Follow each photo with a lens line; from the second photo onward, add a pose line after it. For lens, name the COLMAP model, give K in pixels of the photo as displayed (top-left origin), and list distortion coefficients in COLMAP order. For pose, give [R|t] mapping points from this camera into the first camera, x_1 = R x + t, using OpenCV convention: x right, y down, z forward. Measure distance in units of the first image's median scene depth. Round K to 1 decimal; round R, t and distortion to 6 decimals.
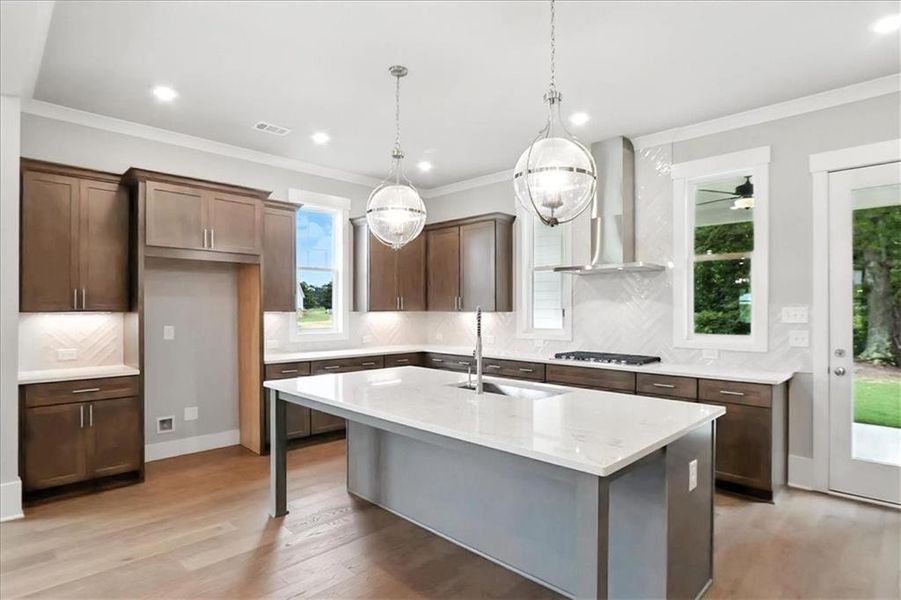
lens RADIAL K [[471.4, 0, 447.1], [0, 471.4, 304.6], [0, 0, 1]] dist [-0.023668, 0.002863]
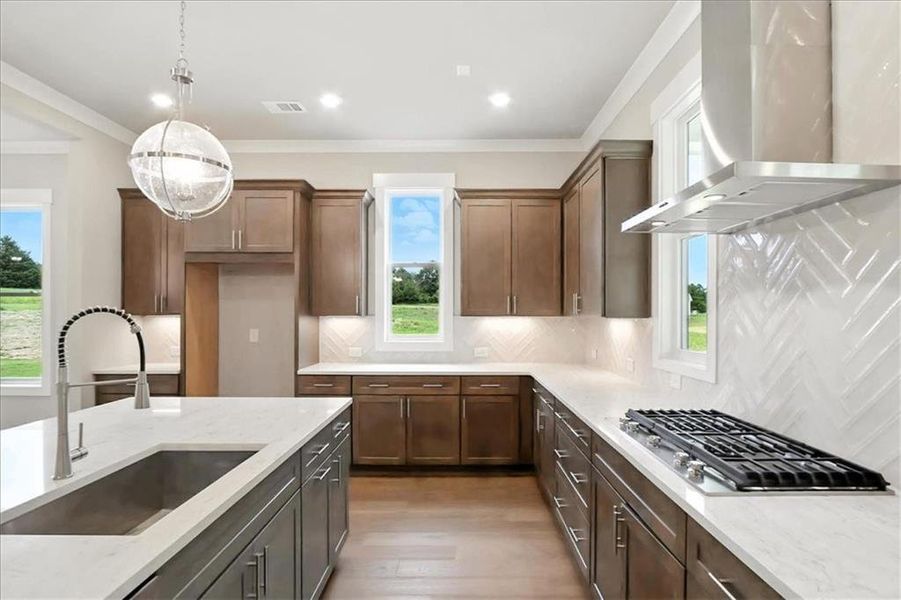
lens RADIAL K [[471.4, 0, 451.7], [0, 471.4, 301.8], [0, 0, 1]] dist [-0.023668, 0.002863]
pose [[0.710838, -0.015228, -0.703191, 0.354202], [0.004623, 0.999845, -0.016978, 0.004986], [0.703340, 0.008818, 0.710799, 0.457046]]
